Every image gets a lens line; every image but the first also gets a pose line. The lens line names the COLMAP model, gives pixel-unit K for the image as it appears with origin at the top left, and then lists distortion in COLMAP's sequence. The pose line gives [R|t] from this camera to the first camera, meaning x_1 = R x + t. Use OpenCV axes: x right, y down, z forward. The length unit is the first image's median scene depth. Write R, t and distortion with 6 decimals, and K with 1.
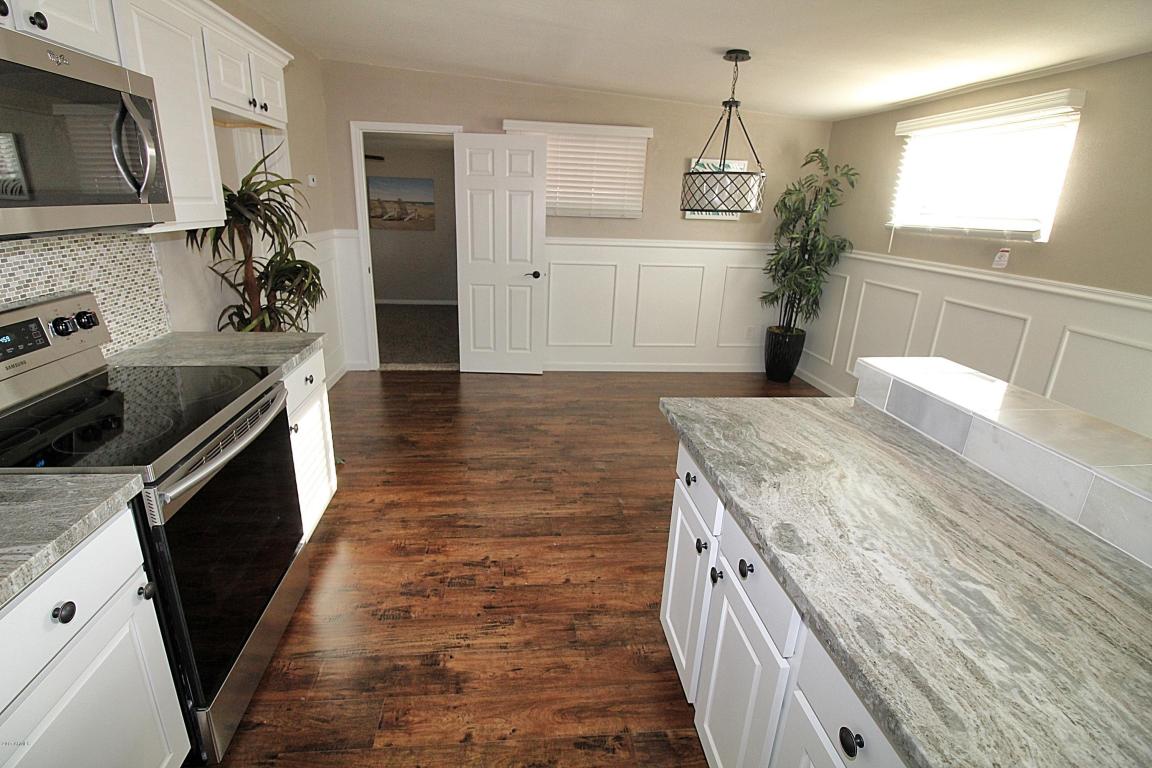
lens RADIAL K [[533.8, 0, 561.0], [0, 533.8, 371.0], [0, 0, 1]] dist [-0.001632, -0.012420]
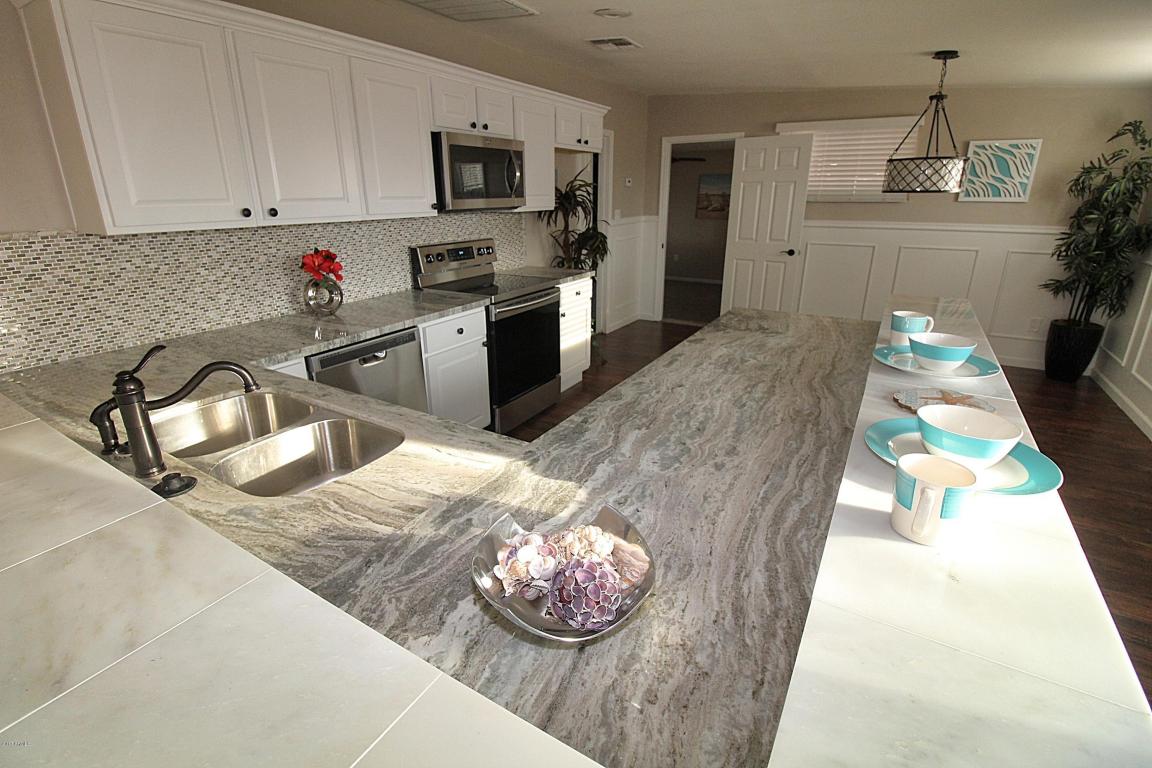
lens RADIAL K [[533.8, 0, 560.0], [0, 533.8, 371.1], [0, 0, 1]] dist [-0.001632, -0.012420]
pose [[0.794331, 0.156008, -0.587111, 0.568685], [-0.150786, 0.986850, 0.058221, 0.174233], [0.588474, 0.042281, 0.807410, -0.479615]]
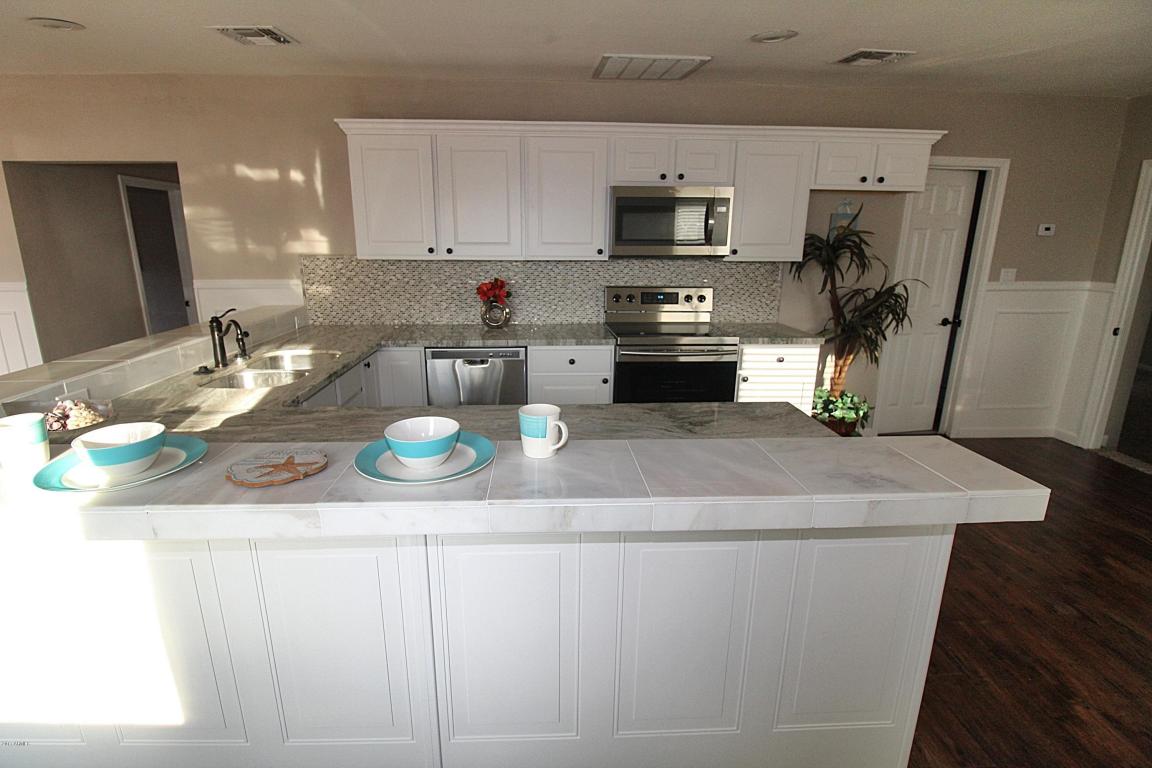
lens RADIAL K [[533.8, 0, 561.5], [0, 533.8, 371.7], [0, 0, 1]] dist [-0.001632, -0.012420]
pose [[-0.047868, 0.209396, -0.976659, 1.007905], [-0.307396, 0.927237, 0.213866, -0.081258], [0.950377, 0.310458, 0.019983, 0.365047]]
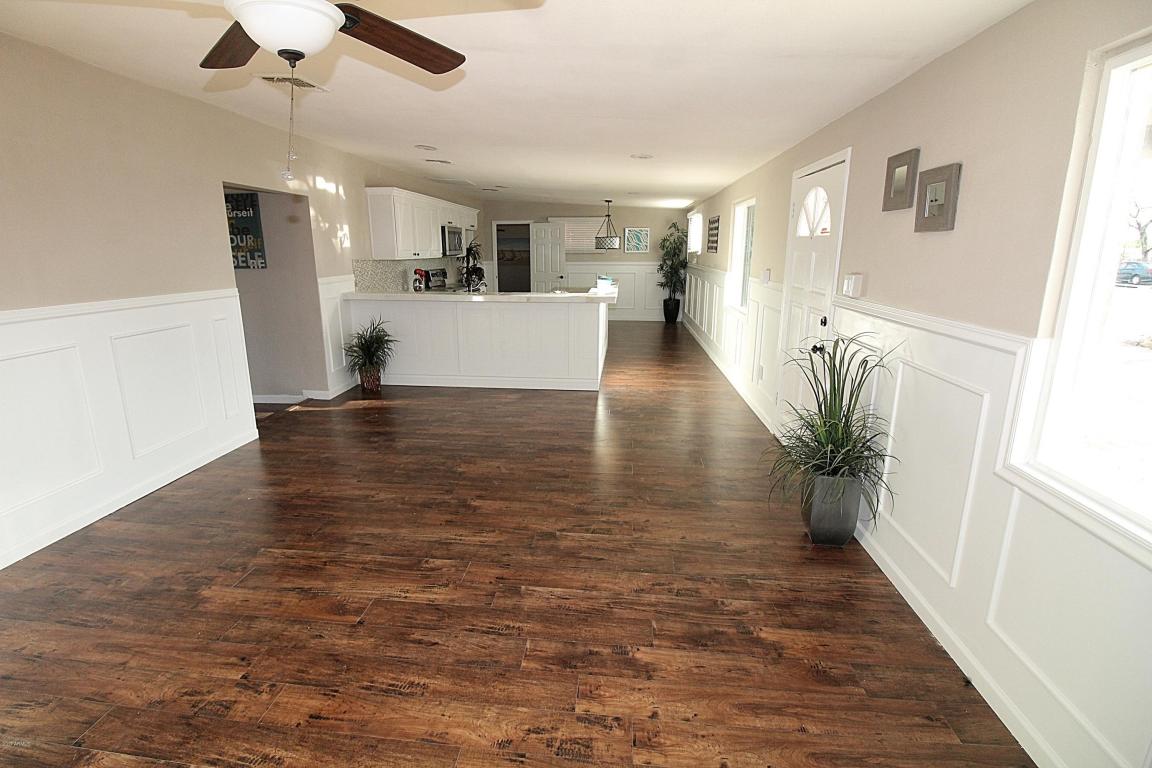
lens RADIAL K [[533.8, 0, 562.9], [0, 533.8, 371.1], [0, 0, 1]] dist [-0.001632, -0.012420]
pose [[0.978663, 0.011329, -0.205160, 0.944341], [-0.028050, 0.996498, -0.078777, 0.895586], [0.203549, 0.082851, 0.975553, -2.739175]]
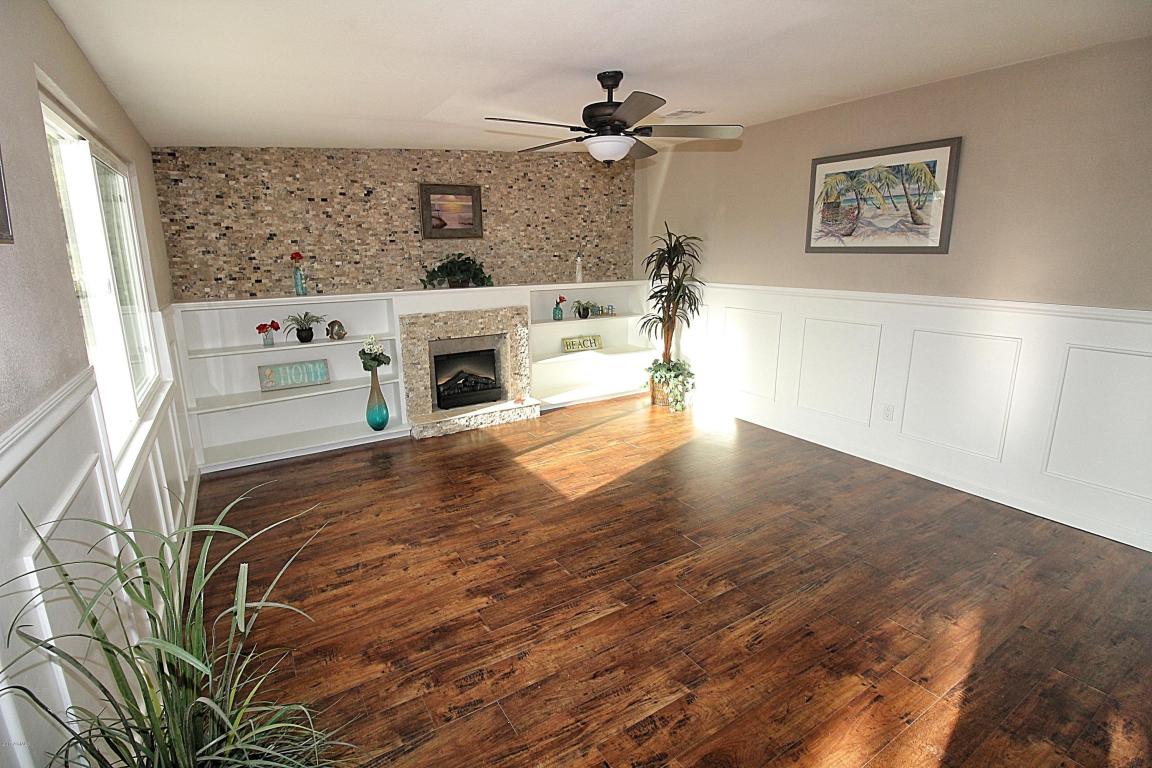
lens RADIAL K [[533.8, 0, 560.7], [0, 533.8, 371.4], [0, 0, 1]] dist [-0.001632, -0.012420]
pose [[-0.900290, 0.073531, -0.429035, 1.176842], [-0.146849, 0.876542, 0.458377, 0.387331], [0.409771, 0.475676, -0.778344, -1.133967]]
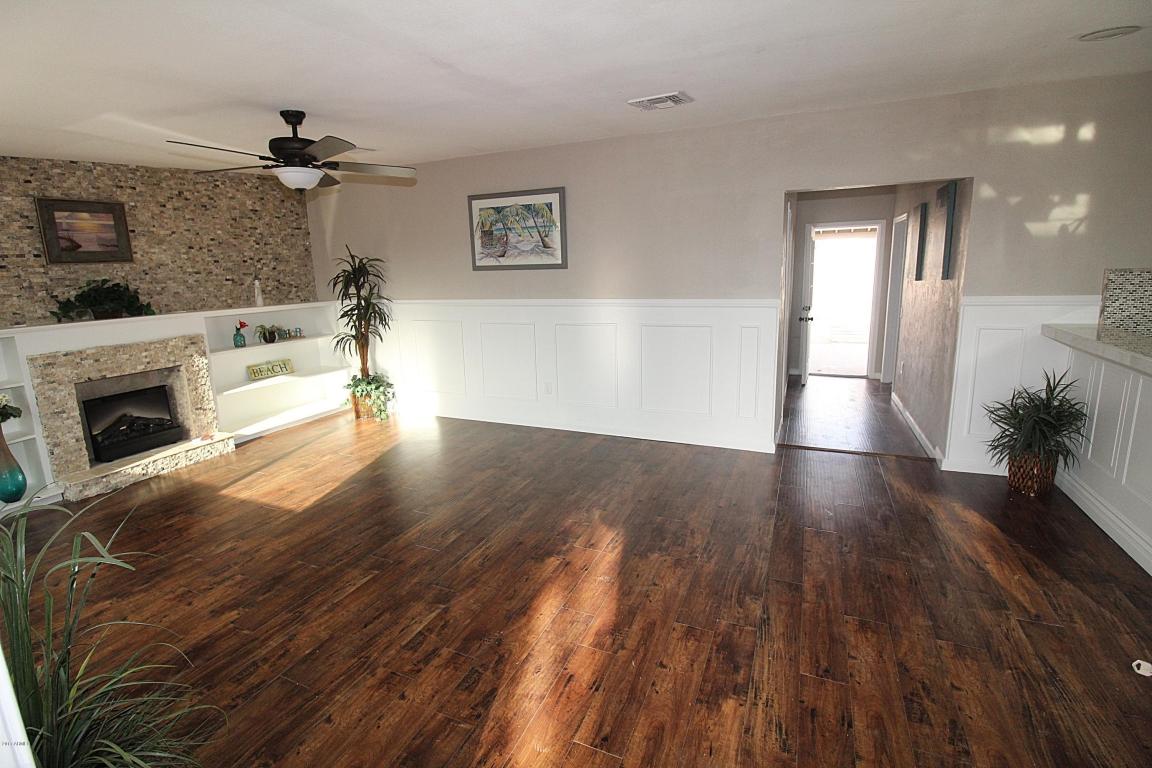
lens RADIAL K [[533.8, 0, 562.0], [0, 533.8, 371.7], [0, 0, 1]] dist [-0.001632, -0.012420]
pose [[-0.502635, 0.146561, -0.851985, 1.398565], [-0.244857, 0.921032, 0.302894, 0.364280], [0.829098, 0.360860, -0.427056, -0.979418]]
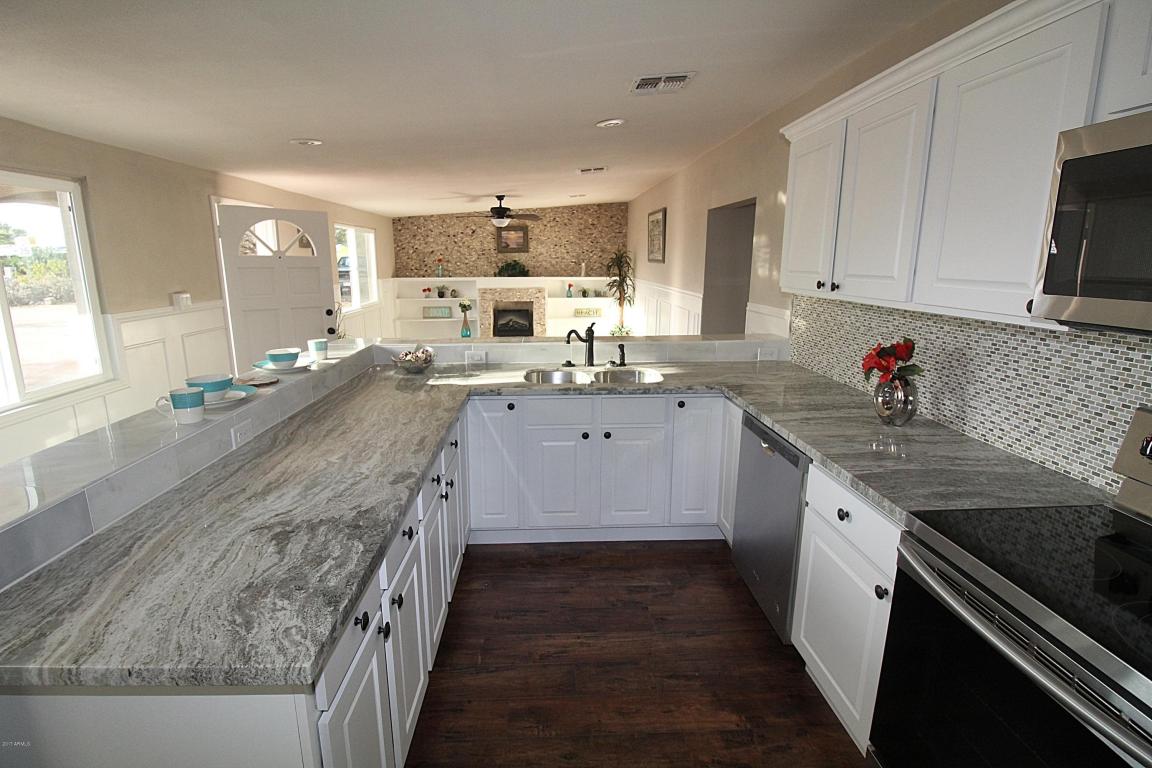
lens RADIAL K [[533.8, 0, 560.9], [0, 533.8, 371.4], [0, 0, 1]] dist [-0.001632, -0.012420]
pose [[-0.997733, -0.042687, 0.052018, -0.044177], [-0.011658, 0.870994, 0.491155, -0.320532], [-0.066273, 0.489435, -0.869518, 0.960398]]
